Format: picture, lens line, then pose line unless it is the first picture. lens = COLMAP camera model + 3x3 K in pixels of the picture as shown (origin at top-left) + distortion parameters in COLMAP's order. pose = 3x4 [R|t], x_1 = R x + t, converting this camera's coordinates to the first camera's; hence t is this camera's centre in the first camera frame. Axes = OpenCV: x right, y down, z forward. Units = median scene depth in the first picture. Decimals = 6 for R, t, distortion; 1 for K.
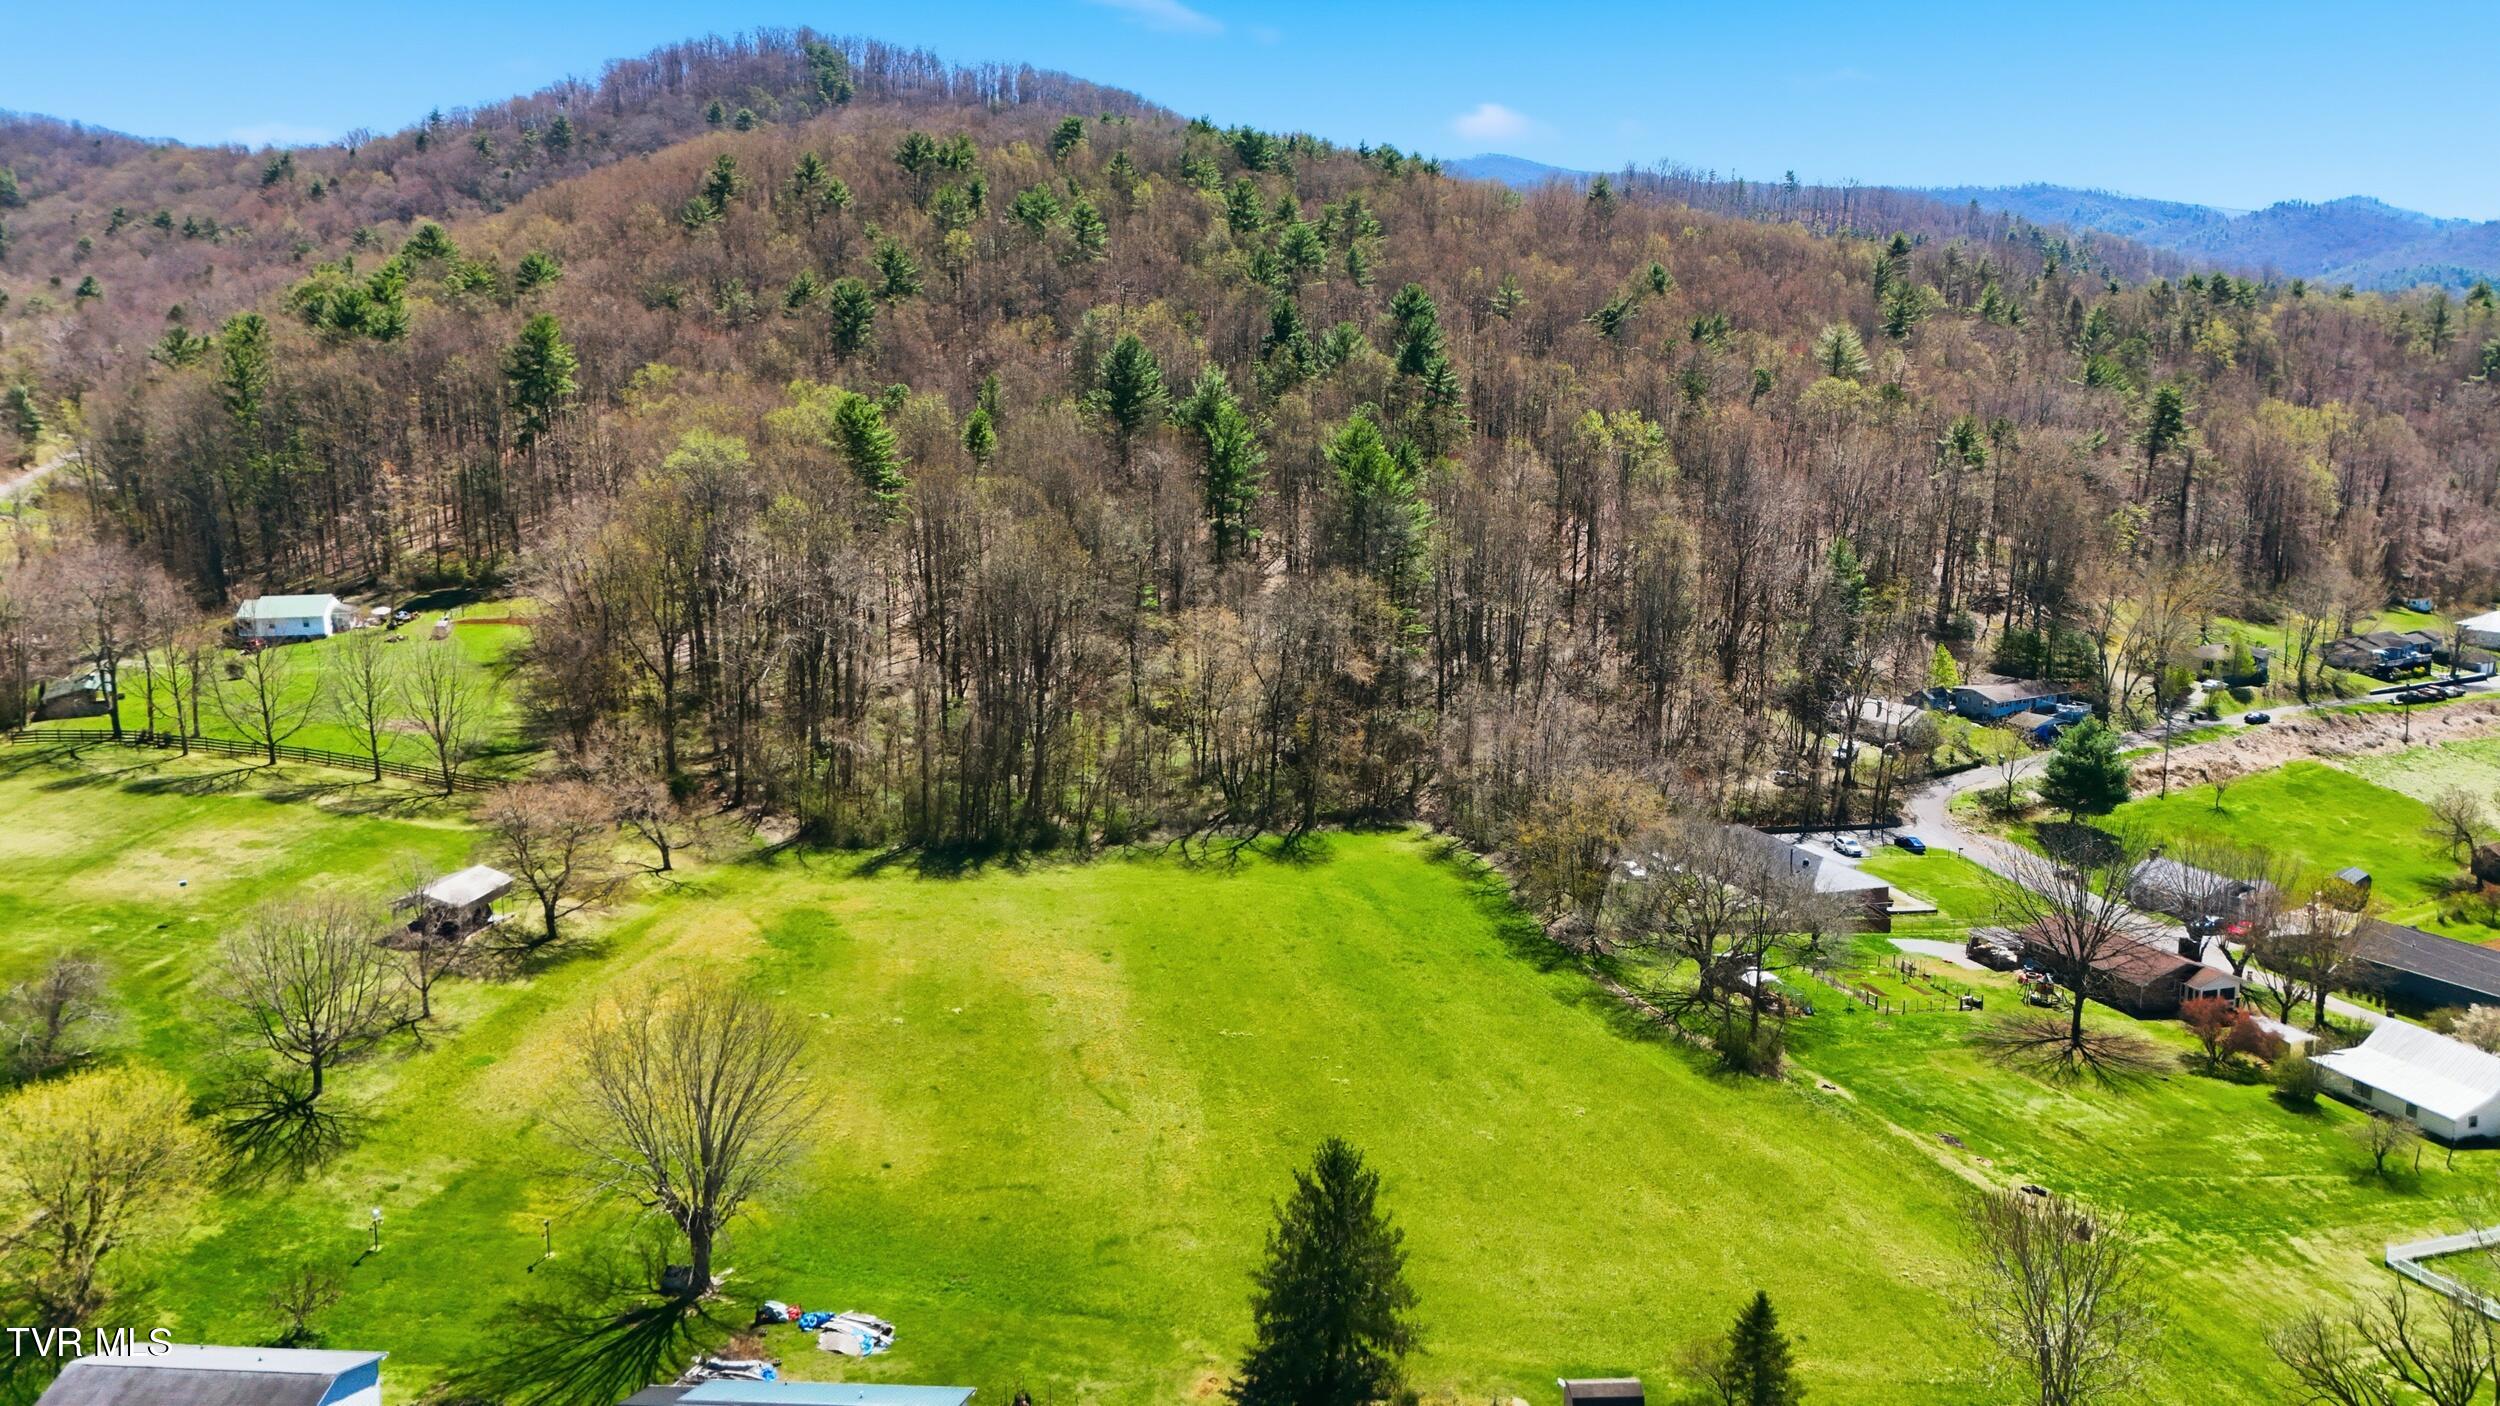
lens RADIAL K [[1821.5, 0, 1253.7], [0, 1821.5, 707.6], [0, 0, 1]] dist [0.079976, -0.070020]
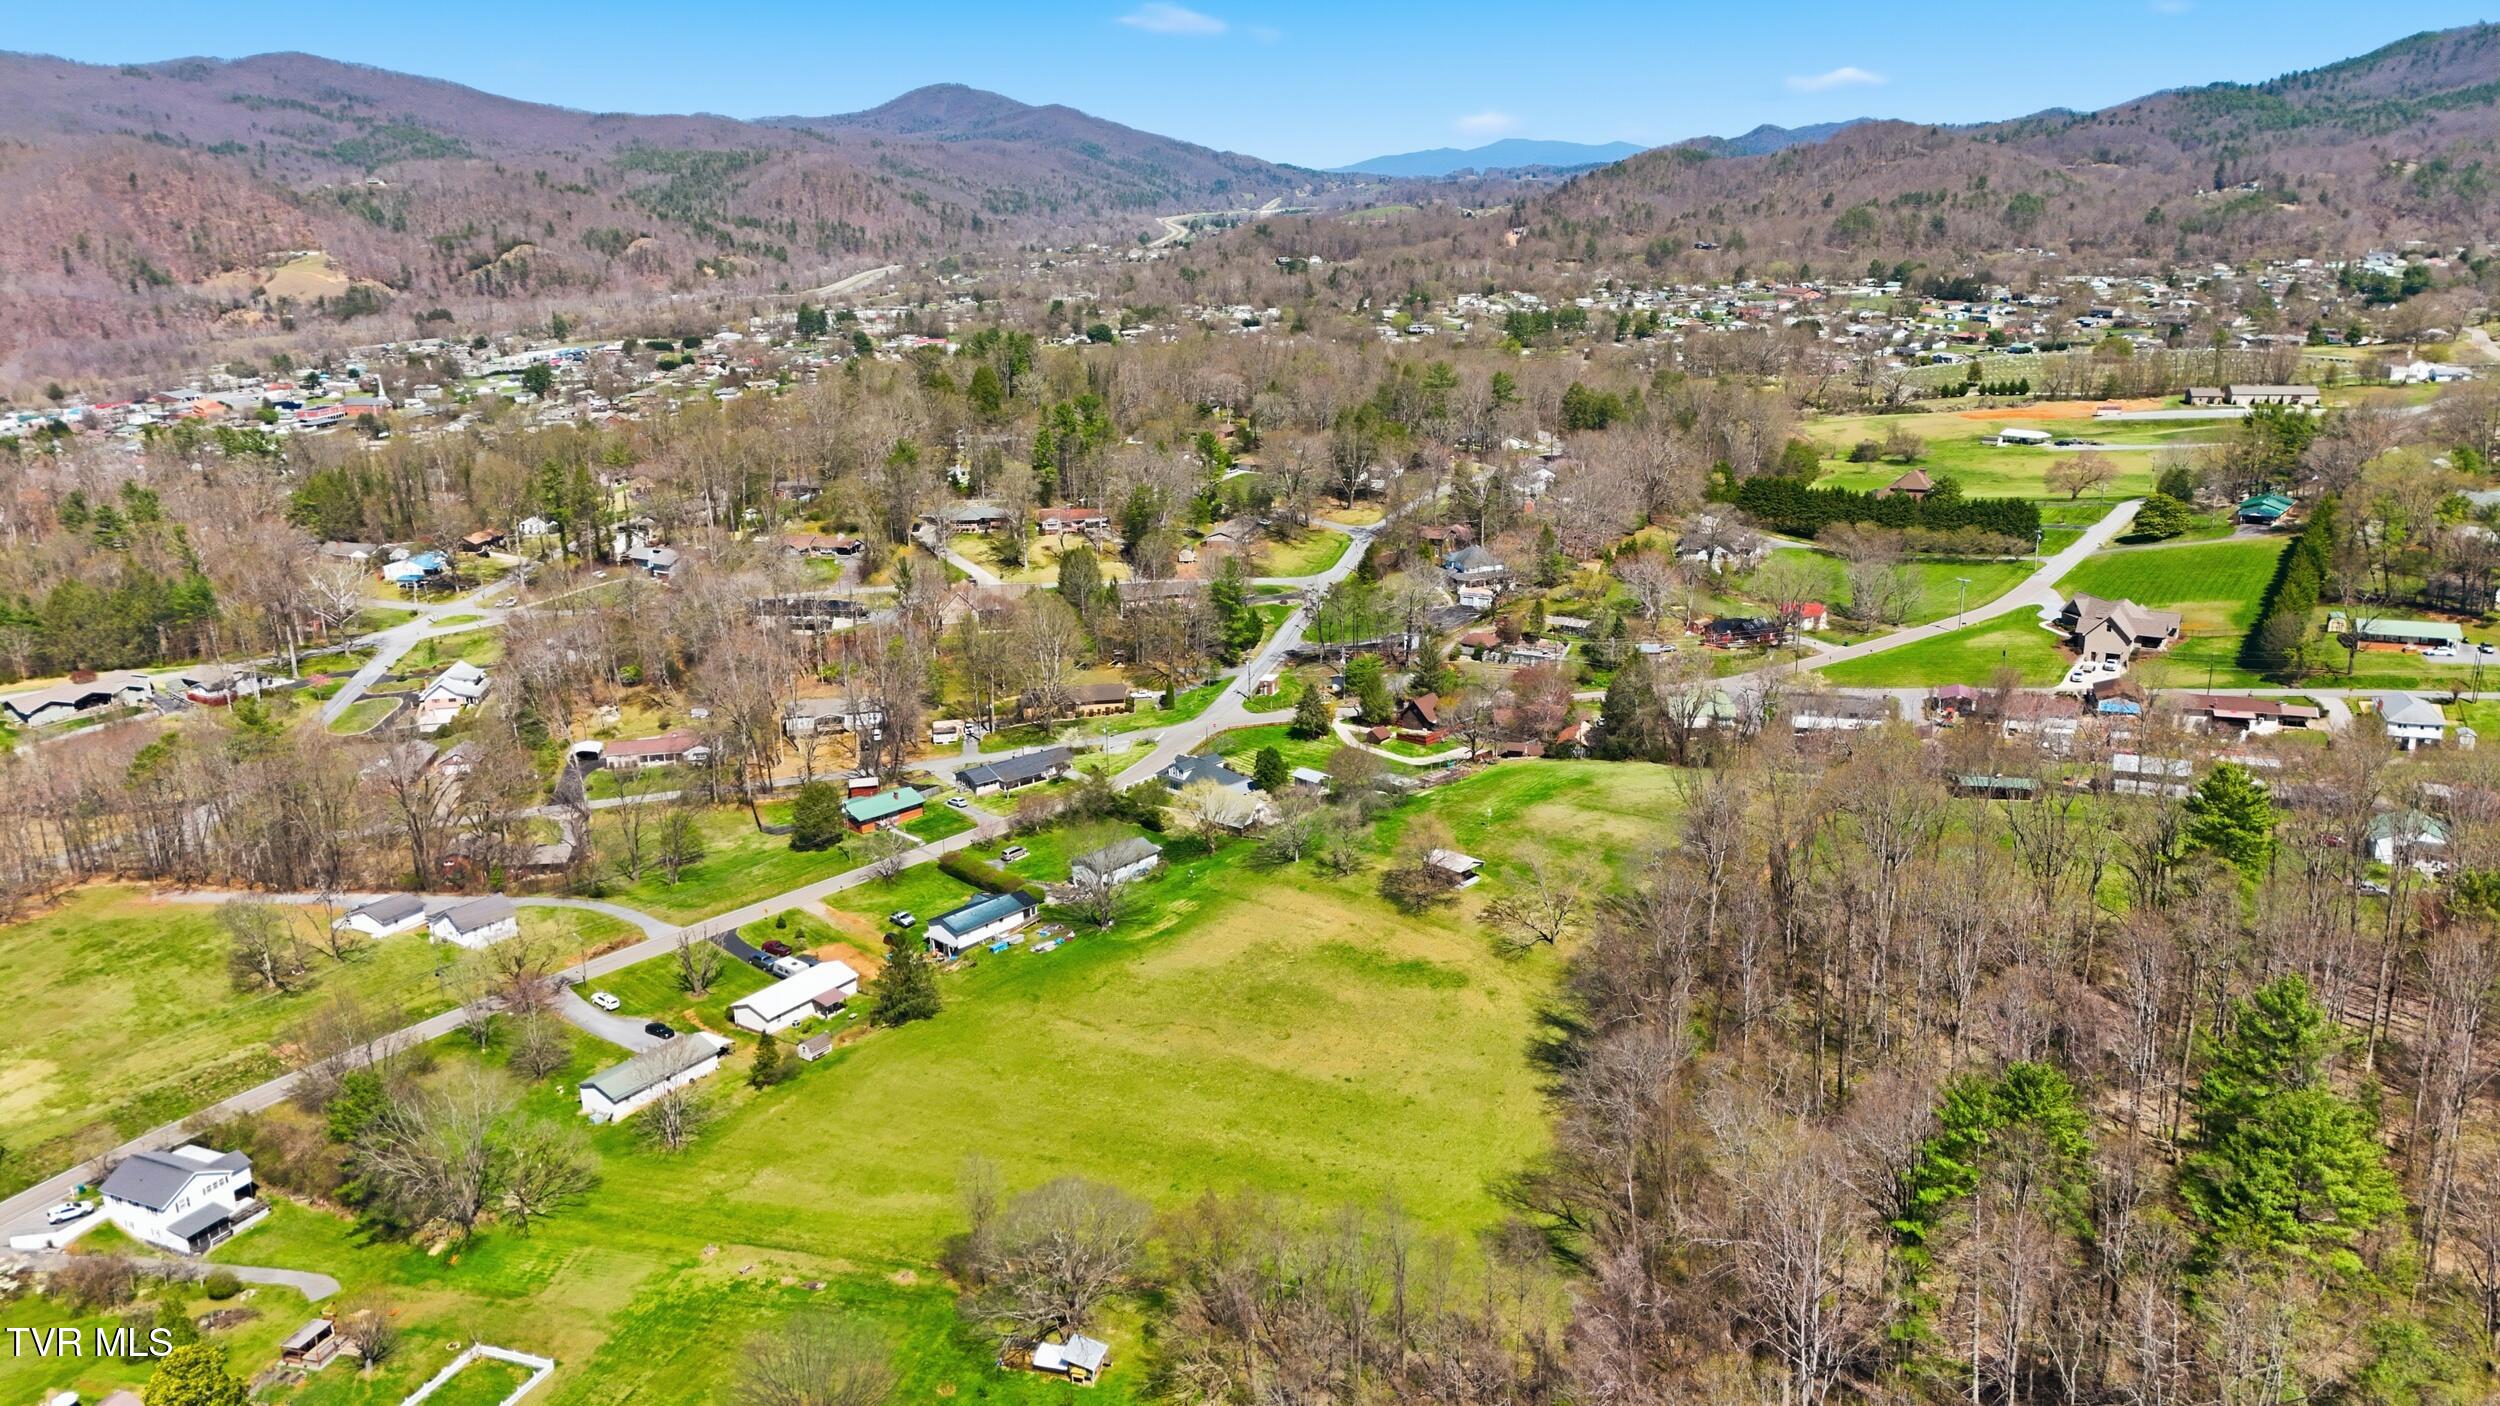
lens RADIAL K [[1821.5, 0, 1257.6], [0, 1821.5, 690.7], [0, 0, 1]] dist [0.079976, -0.070020]
pose [[-0.609709, 0.230972, -0.758226, 0.750689], [-0.123207, 0.917356, 0.378521, -0.520604], [0.782991, 0.324206, -0.530863, 1.222090]]
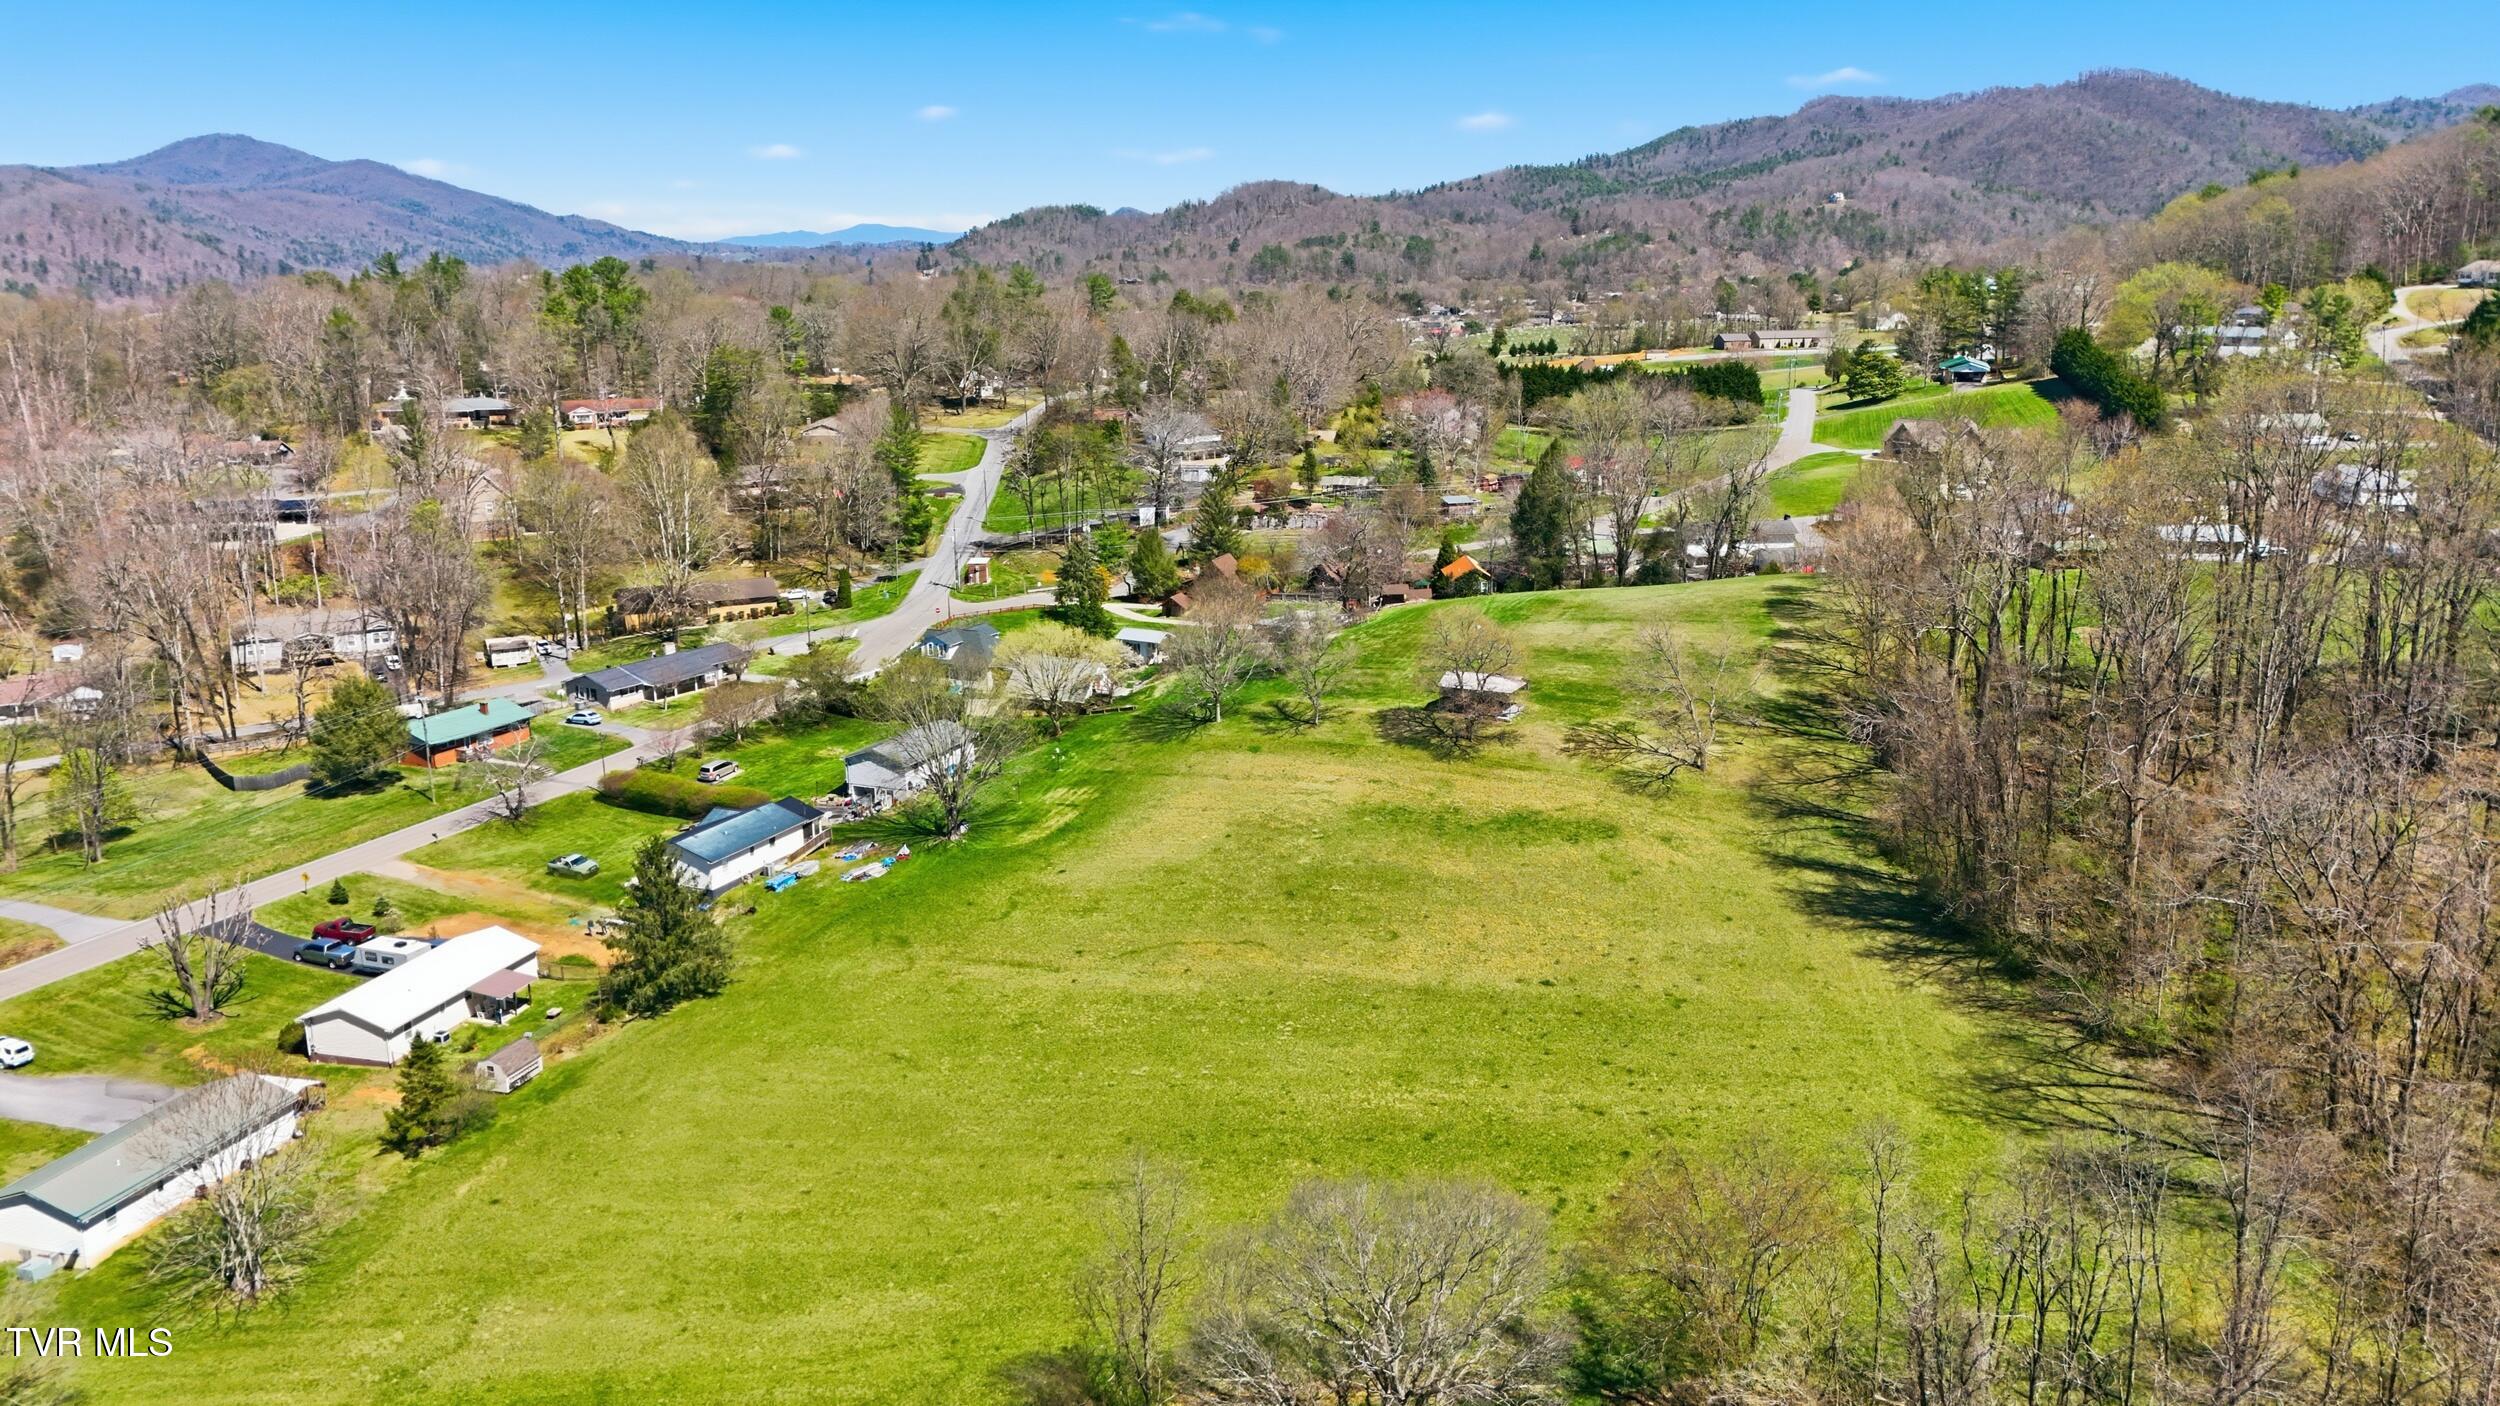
lens RADIAL K [[1821.5, 0, 1258.2], [0, 1821.5, 717.8], [0, 0, 1]] dist [0.079976, -0.070020]
pose [[-0.318760, 0.243298, -0.916077, 0.532395], [-0.164843, 0.937536, 0.306356, -0.162899], [0.933391, 0.248663, -0.258743, 0.805698]]
